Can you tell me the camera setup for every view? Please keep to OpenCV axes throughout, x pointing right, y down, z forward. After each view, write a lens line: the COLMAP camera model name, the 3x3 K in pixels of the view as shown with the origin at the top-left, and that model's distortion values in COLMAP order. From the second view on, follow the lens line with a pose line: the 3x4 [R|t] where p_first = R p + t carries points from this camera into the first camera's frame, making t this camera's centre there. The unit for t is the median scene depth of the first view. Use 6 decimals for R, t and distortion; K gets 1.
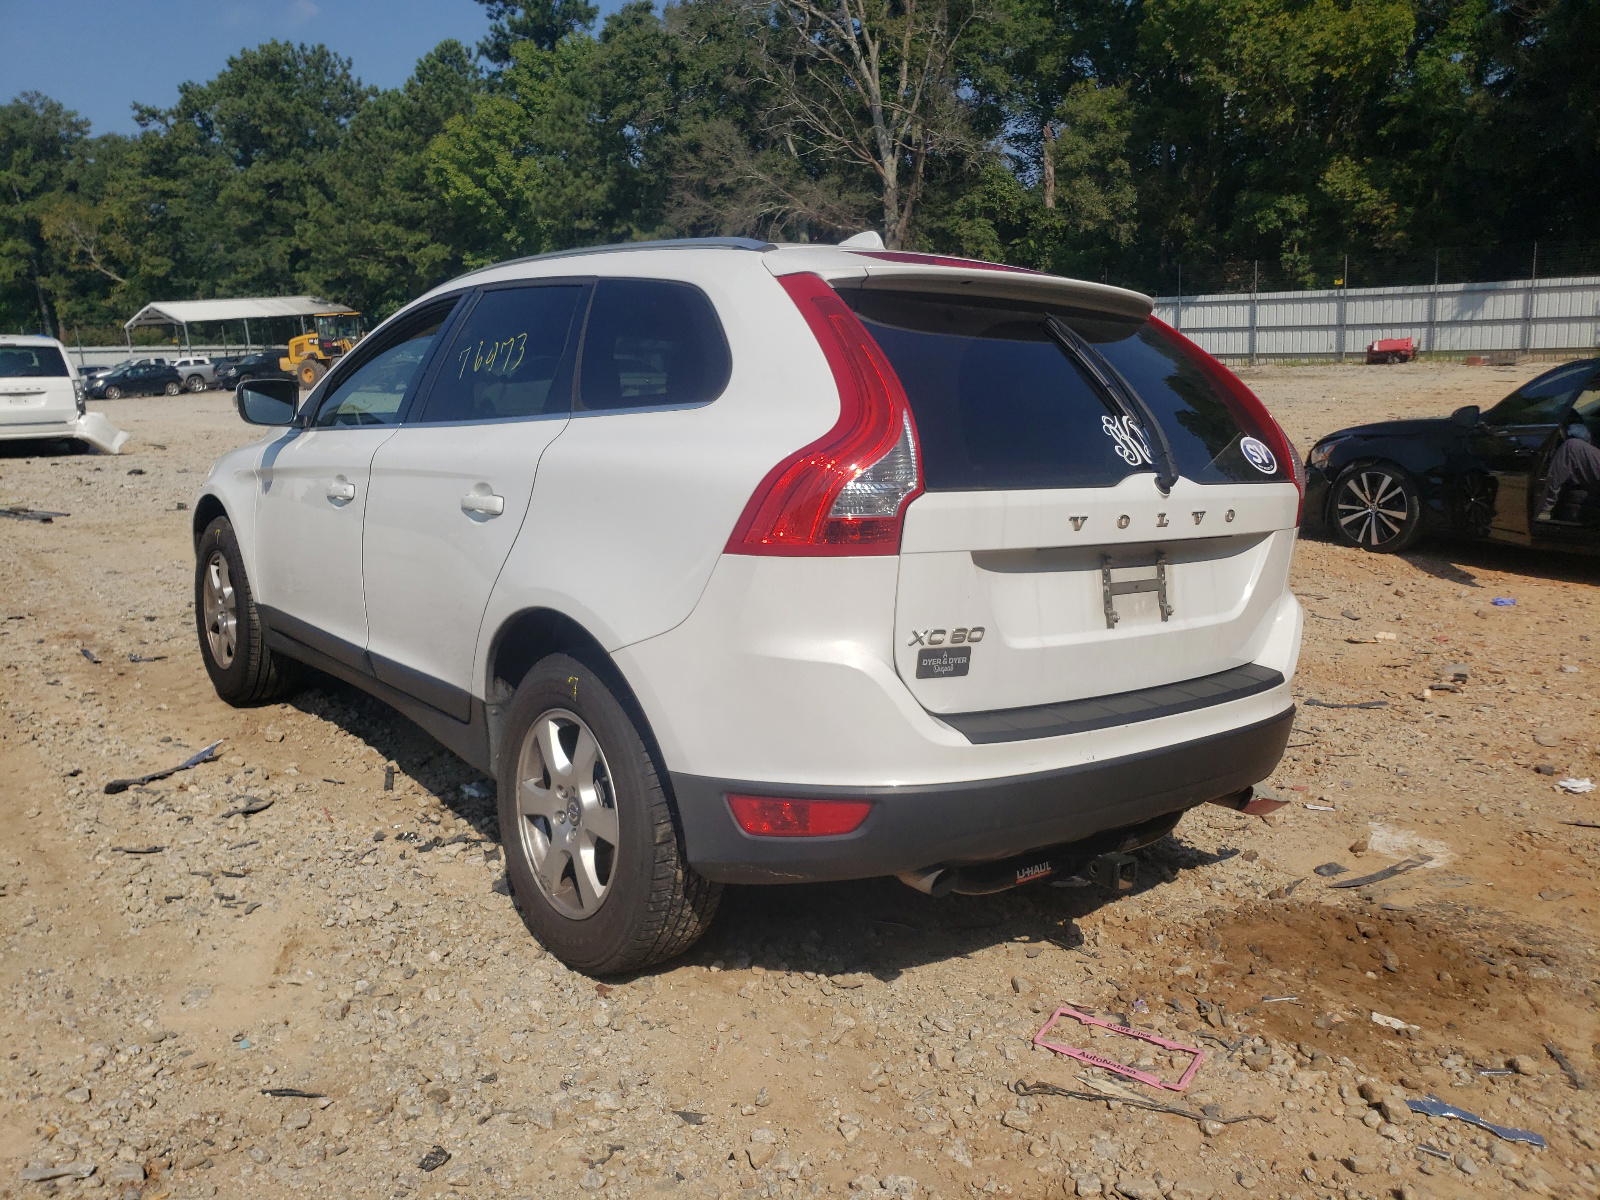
lens RADIAL K [[1218.1, 0, 791.6], [0, 1218.1, 603.2], [0, 0, 1]] dist [-0.001310, -0.000745]
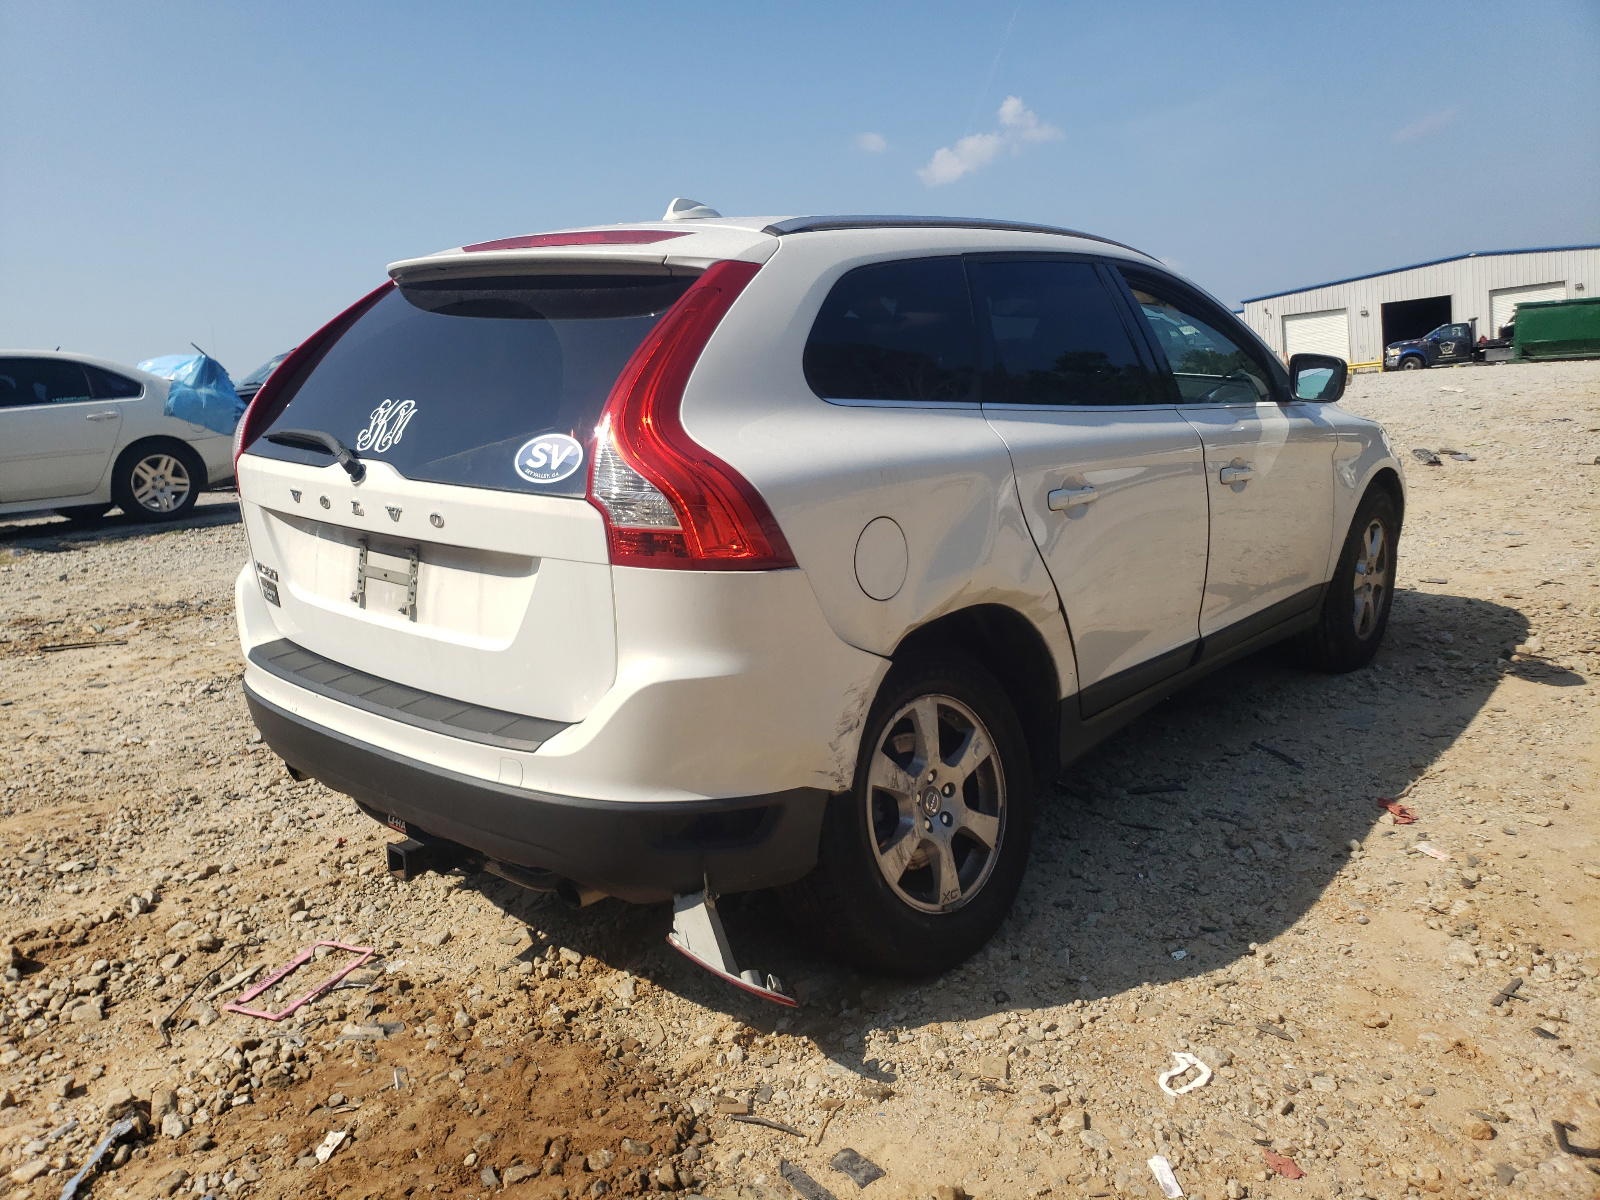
lens RADIAL K [[1218.1, 0, 795.0], [0, 1218.1, 598.0], [0, 0, 1]] dist [-0.001310, -0.000745]
pose [[0.235275, 0.187419, -0.953687, 1.277524], [-0.149967, 0.976481, 0.154901, -0.193879], [0.960289, 0.106577, 0.257849, 1.047907]]
